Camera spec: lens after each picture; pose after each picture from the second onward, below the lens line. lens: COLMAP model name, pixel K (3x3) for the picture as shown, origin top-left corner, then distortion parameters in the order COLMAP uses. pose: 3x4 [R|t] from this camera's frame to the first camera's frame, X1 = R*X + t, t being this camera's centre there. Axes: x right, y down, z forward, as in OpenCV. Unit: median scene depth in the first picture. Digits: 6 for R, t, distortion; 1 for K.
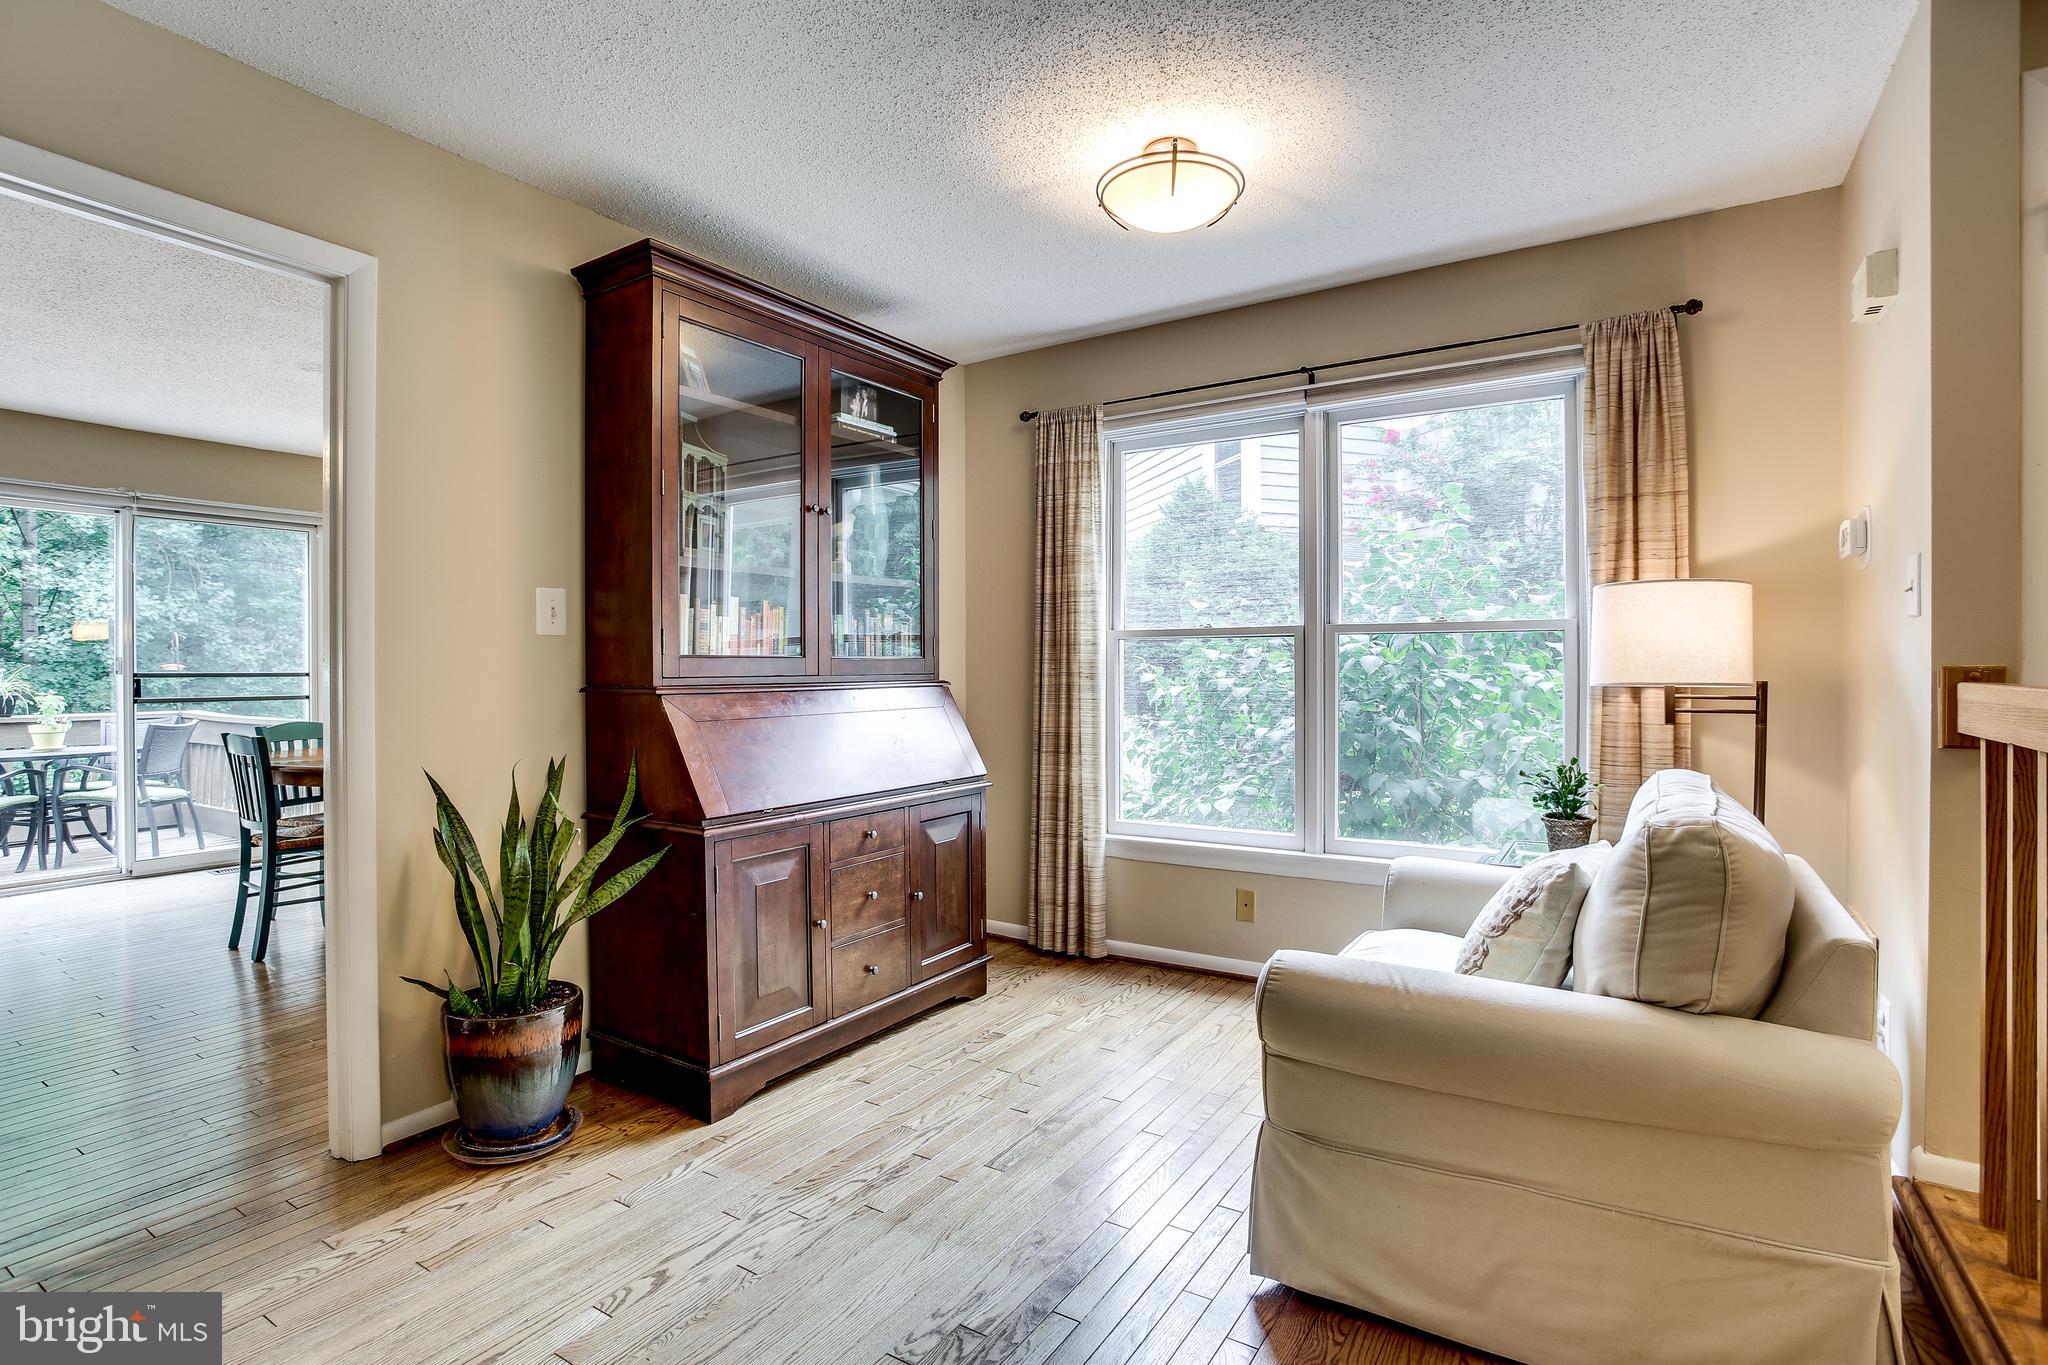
lens RADIAL K [[997.5, 0, 1023.4], [0, 997.5, 674.3], [0, 0, 1]] dist [-0.059527, 0.027257]
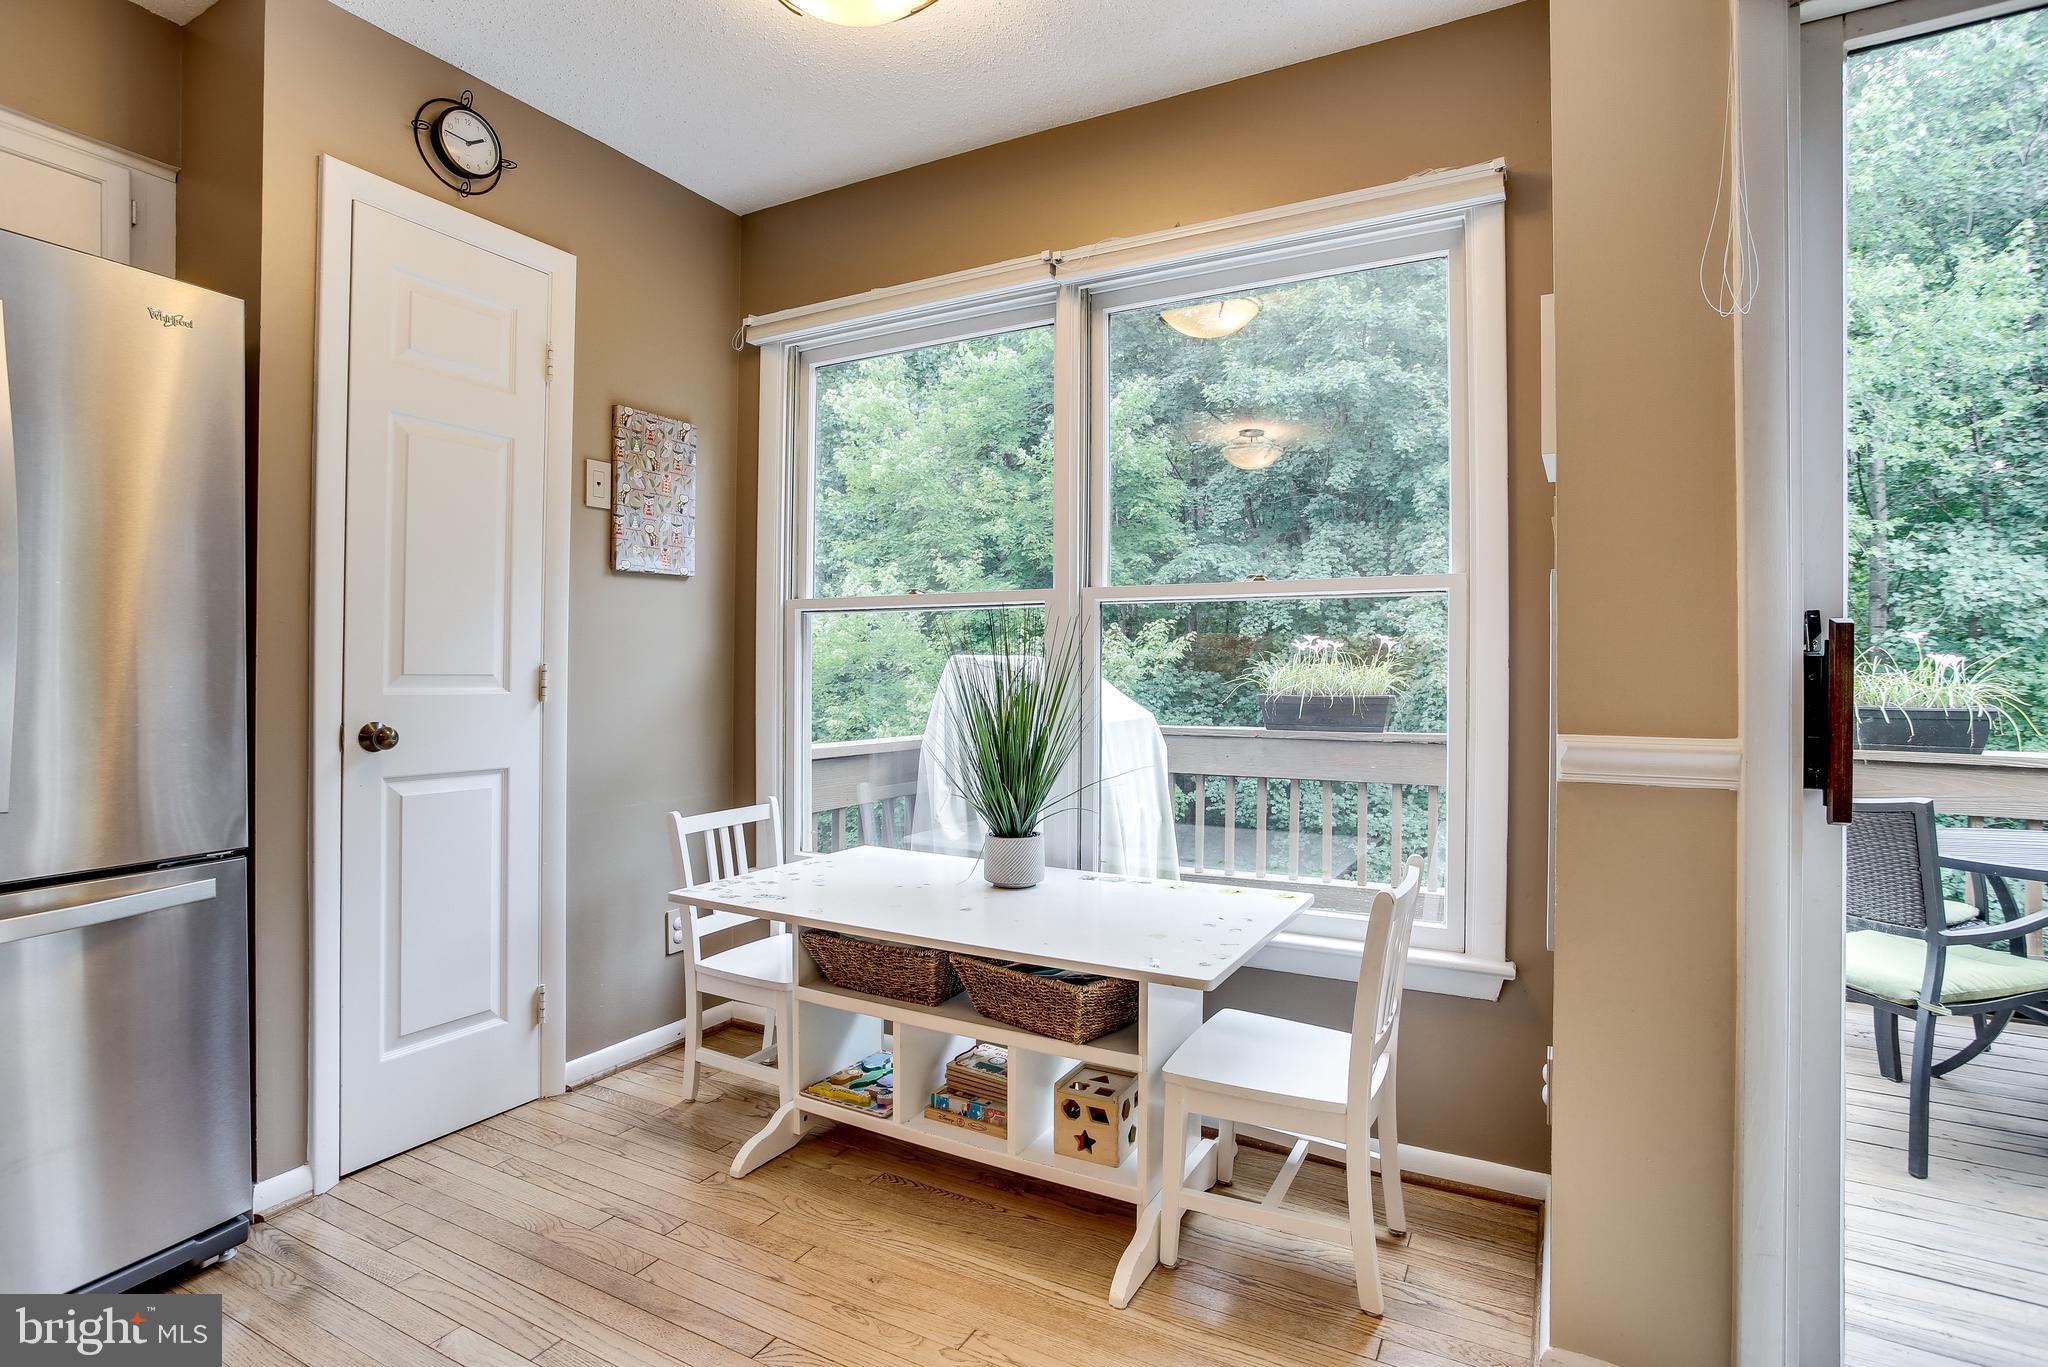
lens RADIAL K [[1021.3, 0, 1025.8], [0, 1021.3, 665.4], [0, 0, 1]] dist [-0.061962, 0.036197]
pose [[0.083732, -0.002233, -0.996486, -1.113181], [-0.012322, 0.999919, -0.003276, 0.012241], [0.996412, 0.012553, 0.083698, 0.896889]]
